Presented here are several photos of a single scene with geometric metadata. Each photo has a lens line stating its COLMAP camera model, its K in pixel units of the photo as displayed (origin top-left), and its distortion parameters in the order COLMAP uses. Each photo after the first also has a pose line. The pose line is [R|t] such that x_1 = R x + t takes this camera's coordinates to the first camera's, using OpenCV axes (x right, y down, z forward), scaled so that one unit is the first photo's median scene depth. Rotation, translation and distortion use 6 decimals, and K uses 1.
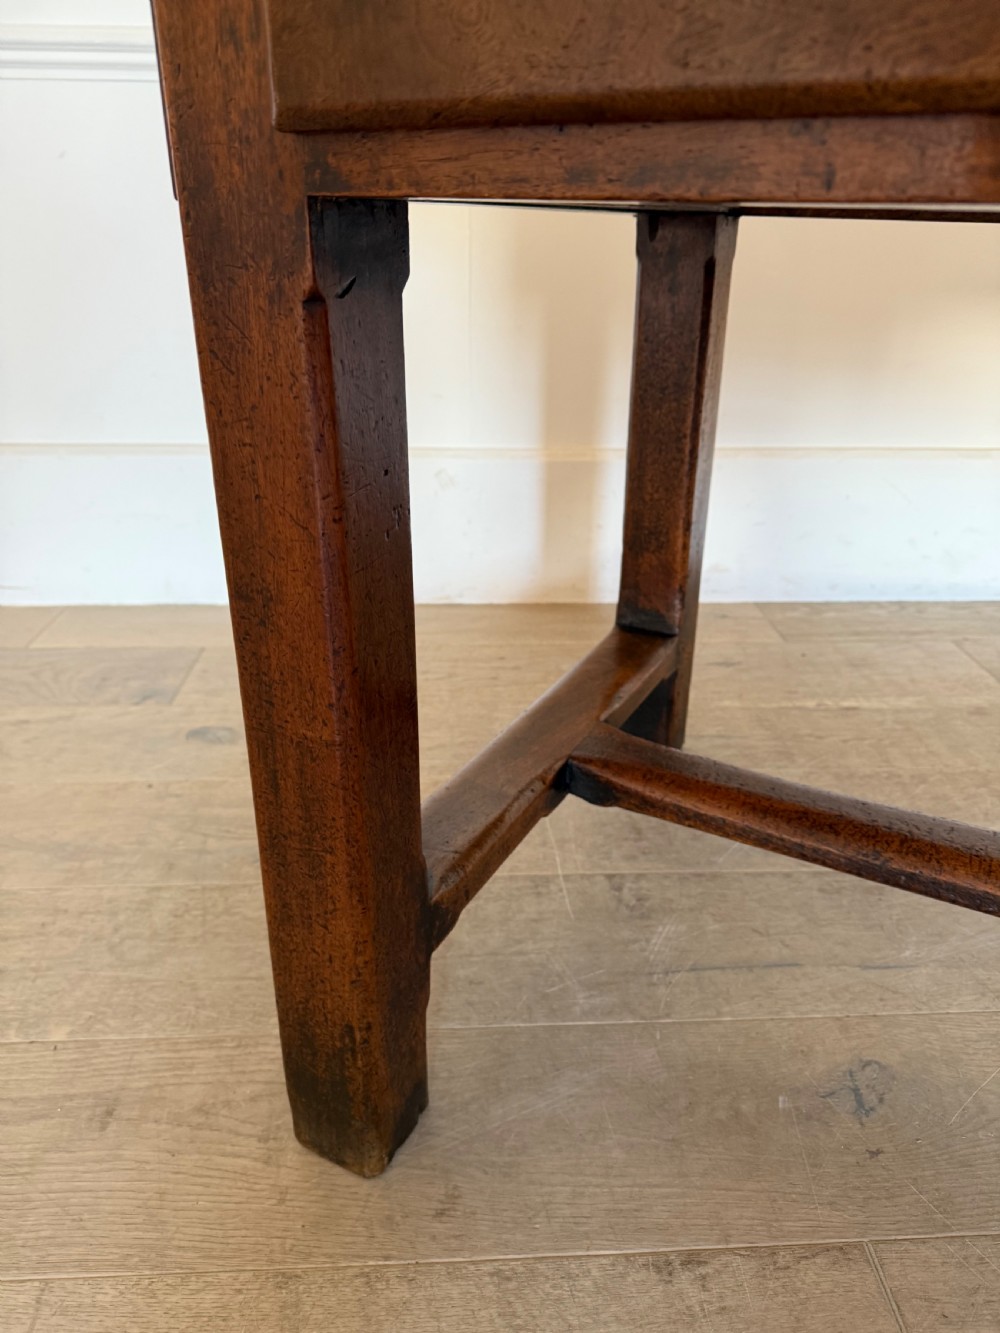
lens RADIAL K [[959.0, 0, 512.0], [0, 959.0, 669.3], [0, 0, 1]] dist [-0.004963, -0.003089]
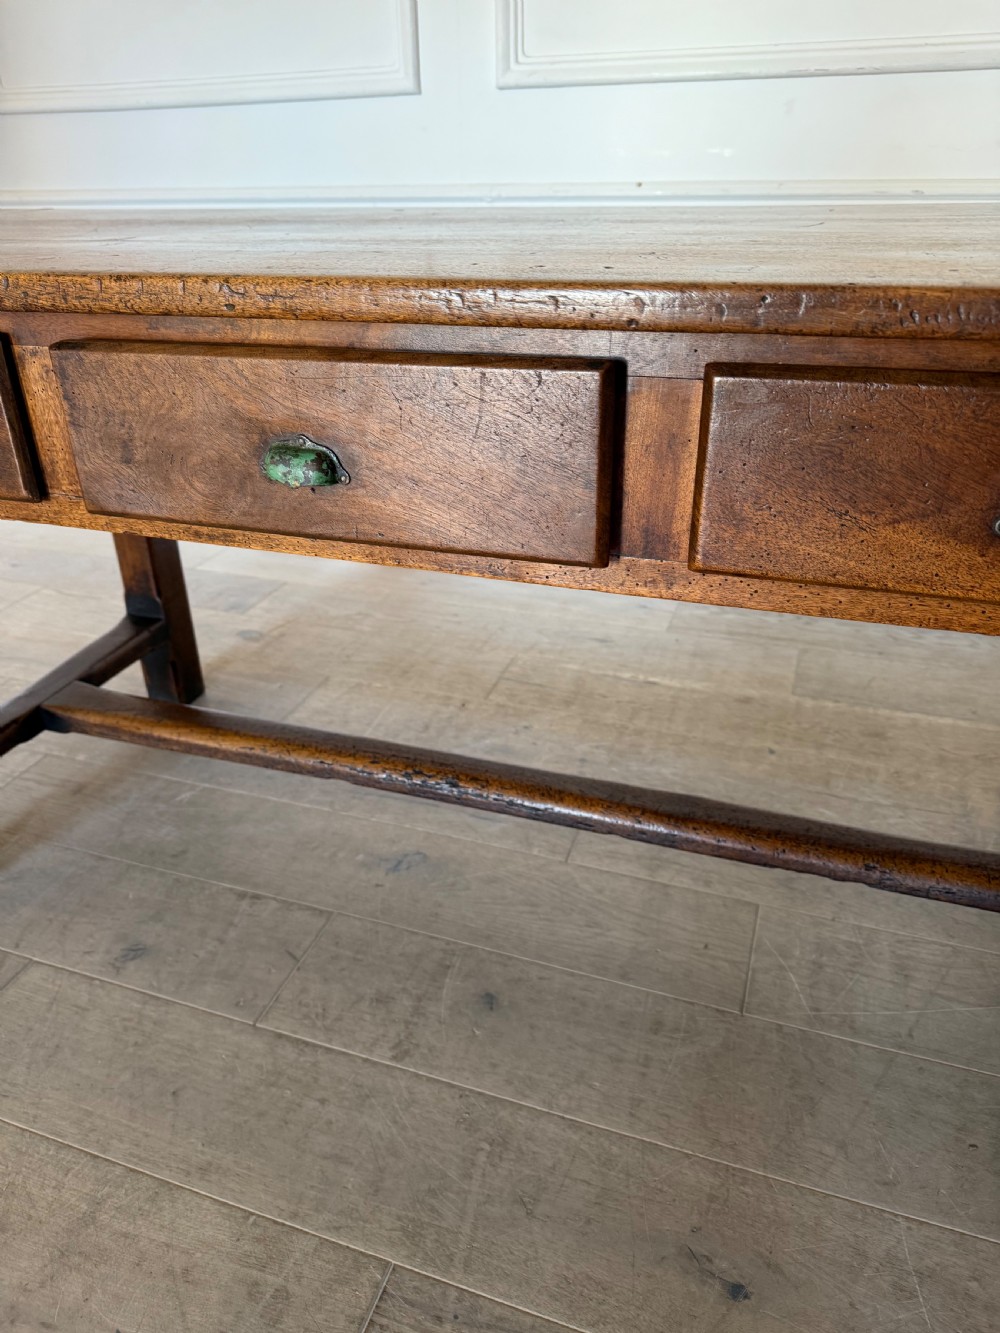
lens RADIAL K [[946.4, 0, 494.9], [0, 946.4, 665.2], [0, 0, 1]] dist [0.038633, -0.059591]
pose [[0.920675, 0.152374, -0.359360, 0.867974], [-0.135192, 0.988154, 0.072634, -0.072116], [0.366171, -0.018290, 0.930368, -0.481148]]
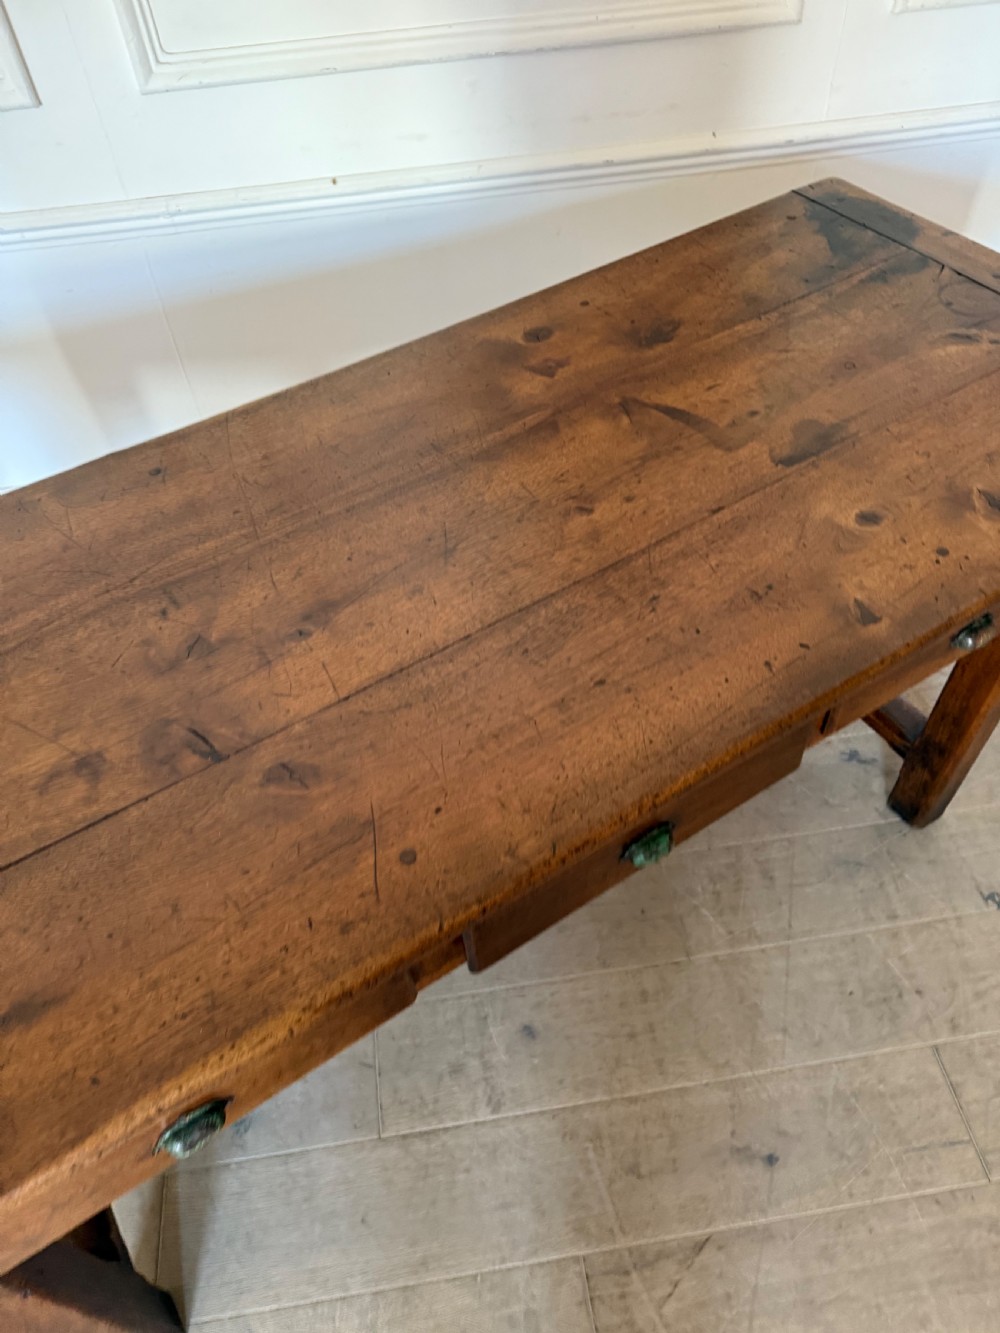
lens RADIAL K [[950.4, 0, 496.6], [0, 950.4, 670.3], [0, 0, 1]] dist [0.023578, -0.032334]
pose [[0.994167, -0.107807, 0.003093, 0.509454], [0.097023, 0.906508, 0.410889, -0.779523], [-0.047100, -0.408192, 0.911680, -0.598579]]
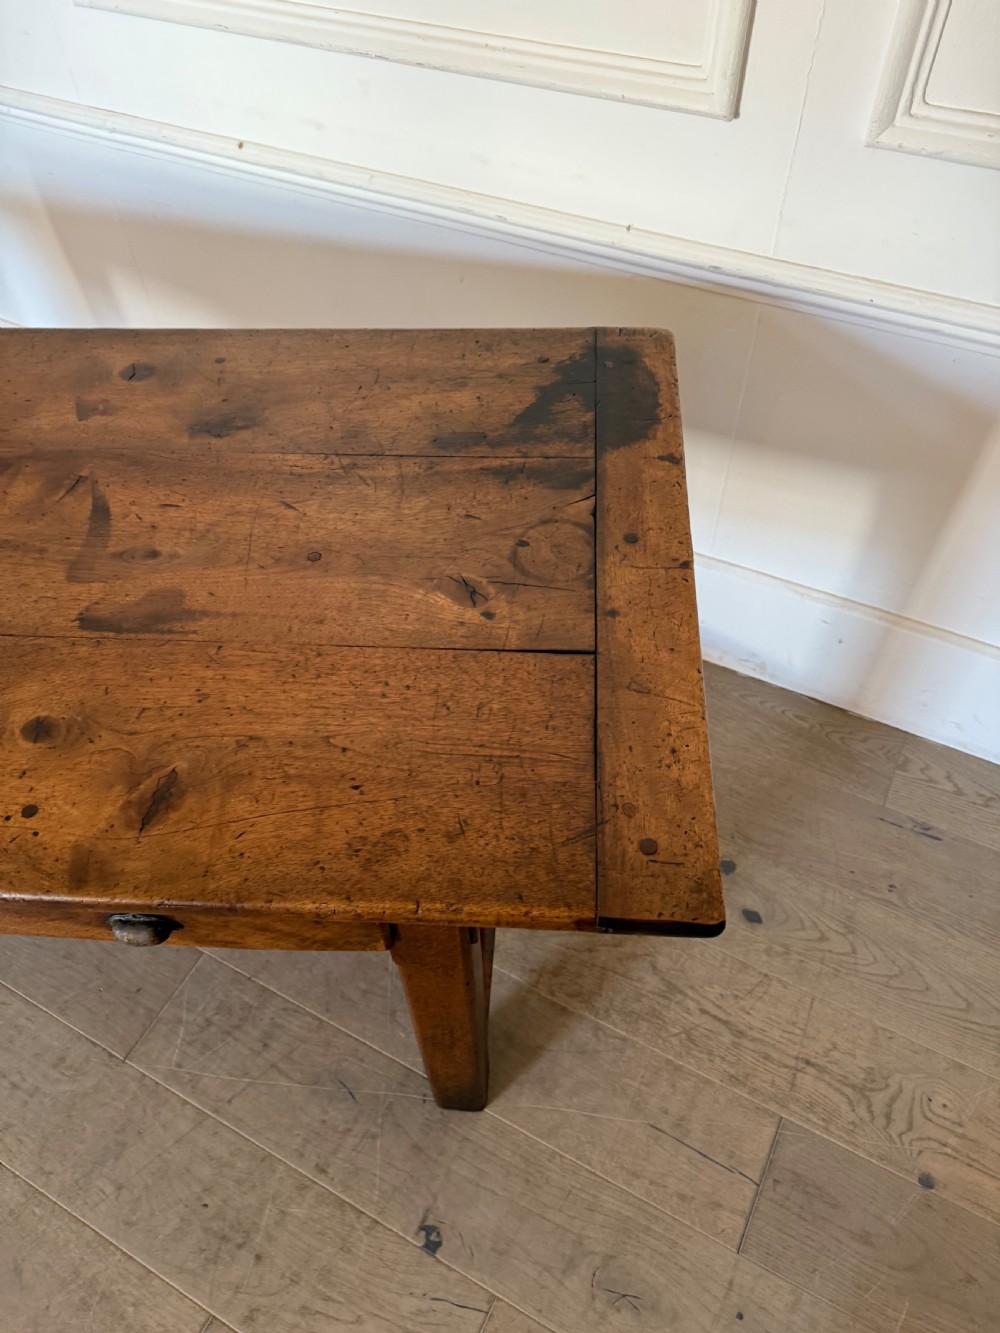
lens RADIAL K [[950.4, 0, 496.6], [0, 950.4, 670.3], [0, 0, 1]] dist [0.023578, -0.032334]
pose [[0.852101, 0.381188, -0.358636, 1.612467], [-0.182169, 0.858396, 0.479552, -0.992739], [0.490652, -0.343294, 0.800881, -0.029322]]
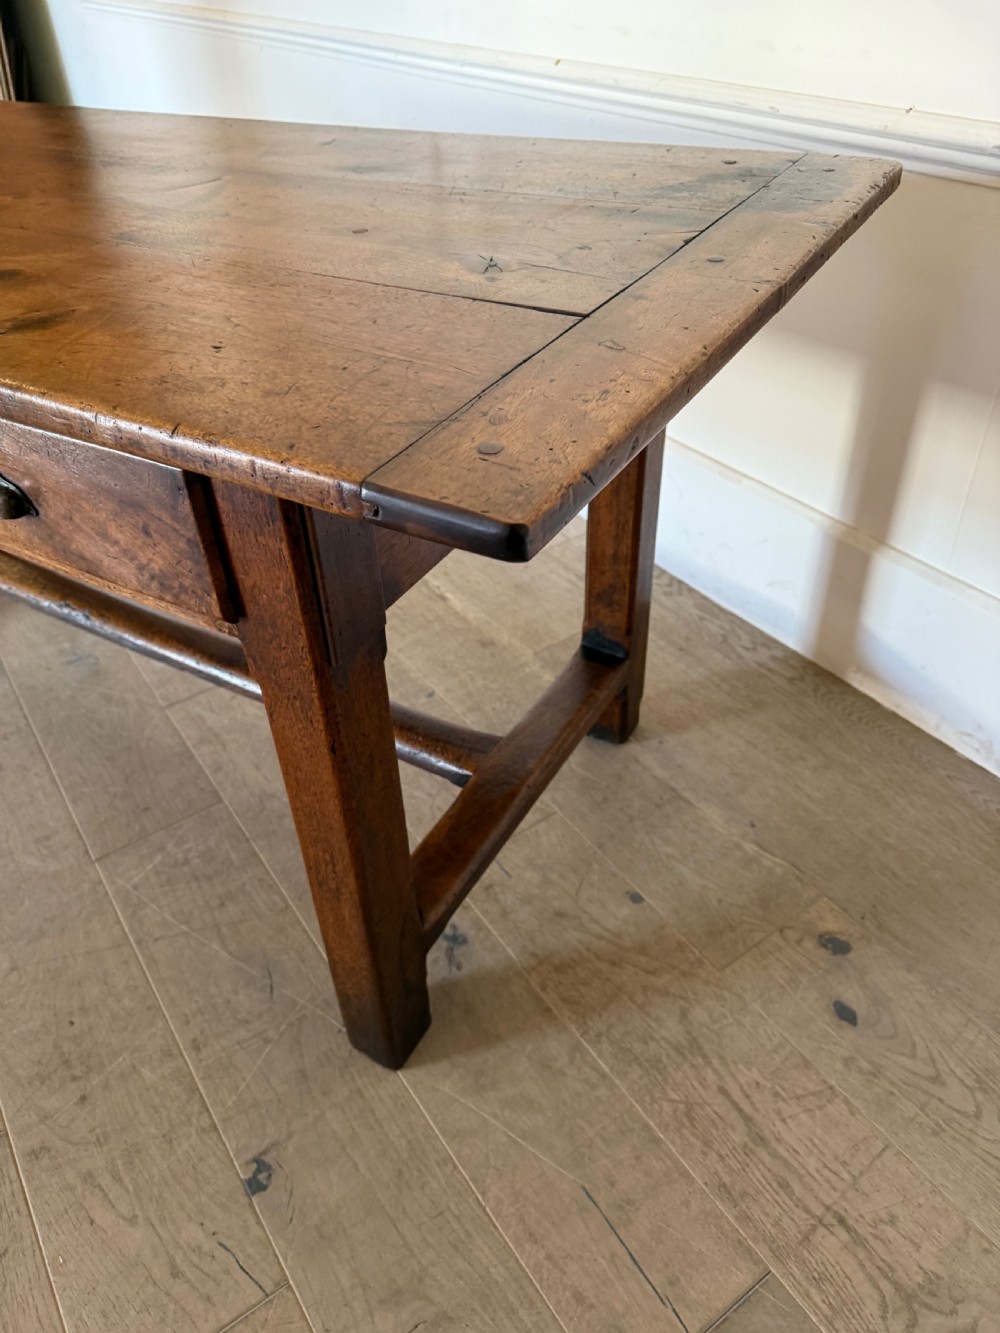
lens RADIAL K [[964.0, 0, 496.6], [0, 964.0, 652.6], [0, 0, 1]] dist [-0.003312, -0.002442]
pose [[0.519331, 0.501482, -0.691962, 1.936409], [-0.321269, 0.864888, 0.385687, -0.624438], [0.791885, 0.022007, 0.610274, 0.282334]]
